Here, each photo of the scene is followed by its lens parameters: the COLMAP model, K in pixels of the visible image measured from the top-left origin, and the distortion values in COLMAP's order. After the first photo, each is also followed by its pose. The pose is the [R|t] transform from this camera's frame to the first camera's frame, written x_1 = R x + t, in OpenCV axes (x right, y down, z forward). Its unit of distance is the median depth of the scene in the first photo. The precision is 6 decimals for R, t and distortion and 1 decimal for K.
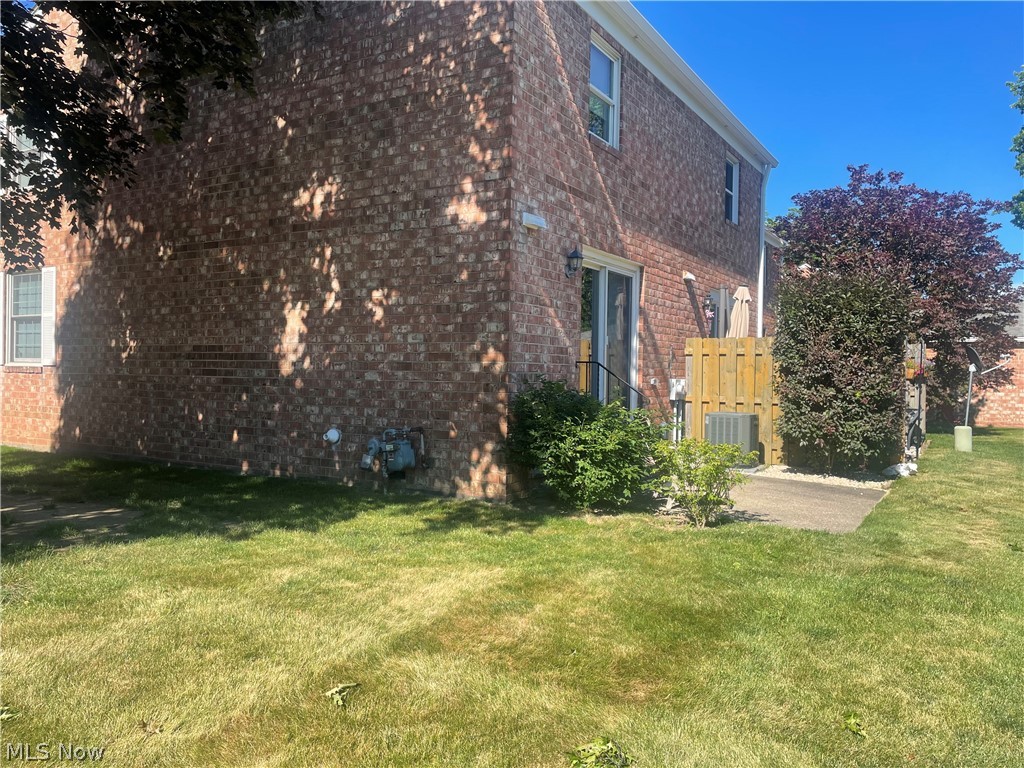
lens RADIAL K [[772.0, 0, 521.2], [0, 772.0, 382.4], [0, 0, 1]] dist [0.060984, -0.069017]
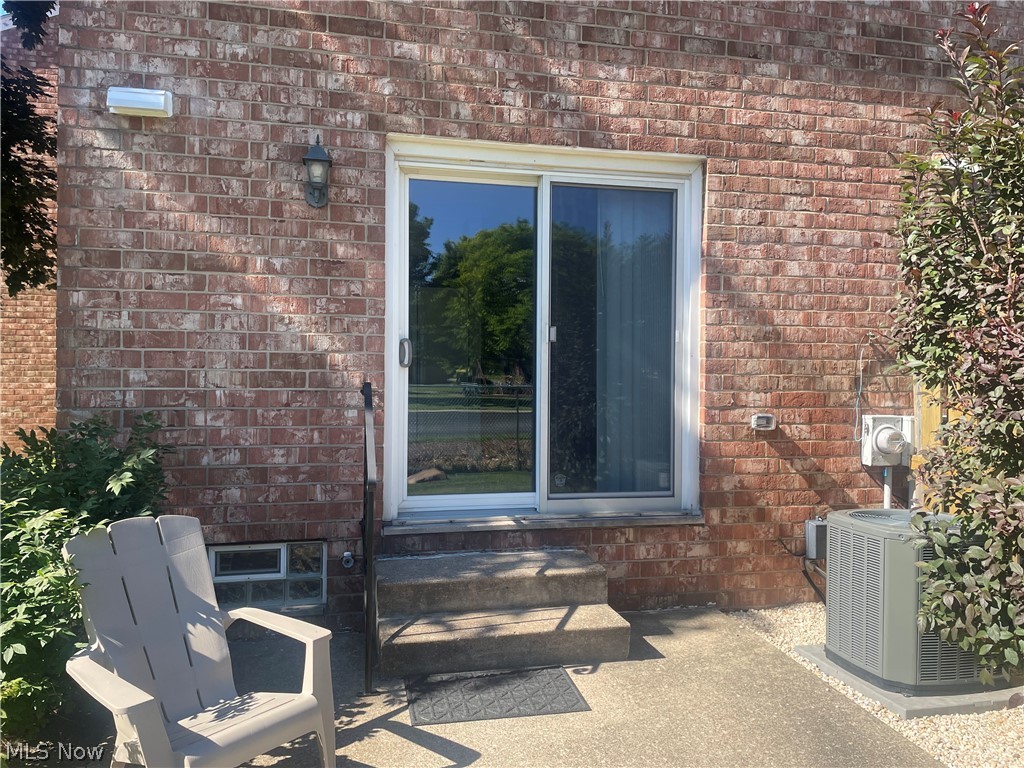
lens RADIAL K [[772.0, 0, 513.0], [0, 772.0, 380.3], [0, 0, 1]] dist [0.060984, -0.069017]
pose [[0.688999, -0.005570, -0.724741, 0.539698], [-0.004755, 0.999914, -0.012205, -0.025337], [0.724747, 0.011856, 0.688914, 0.829660]]
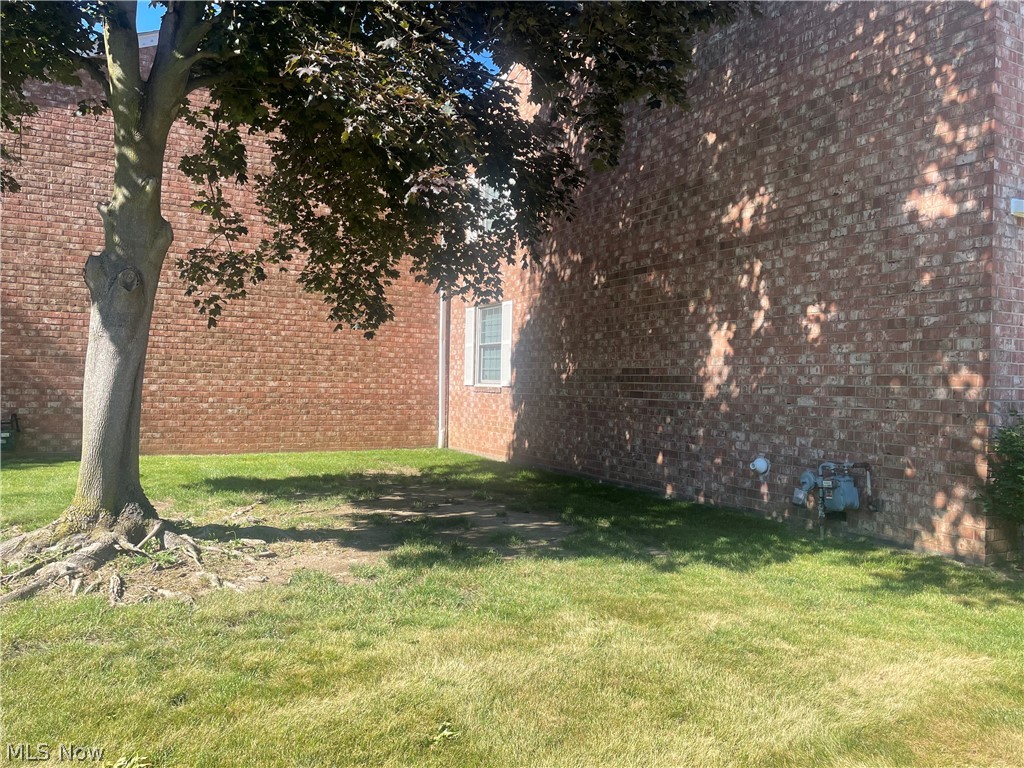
lens RADIAL K [[772.0, 0, 512.5], [0, 772.0, 383.0], [0, 0, 1]] dist [0.060984, -0.069017]
pose [[0.857381, 0.004699, -0.514661, -0.021789], [-0.017719, 0.999635, -0.020391, -0.005515], [0.514377, 0.026602, 0.857151, 0.054519]]
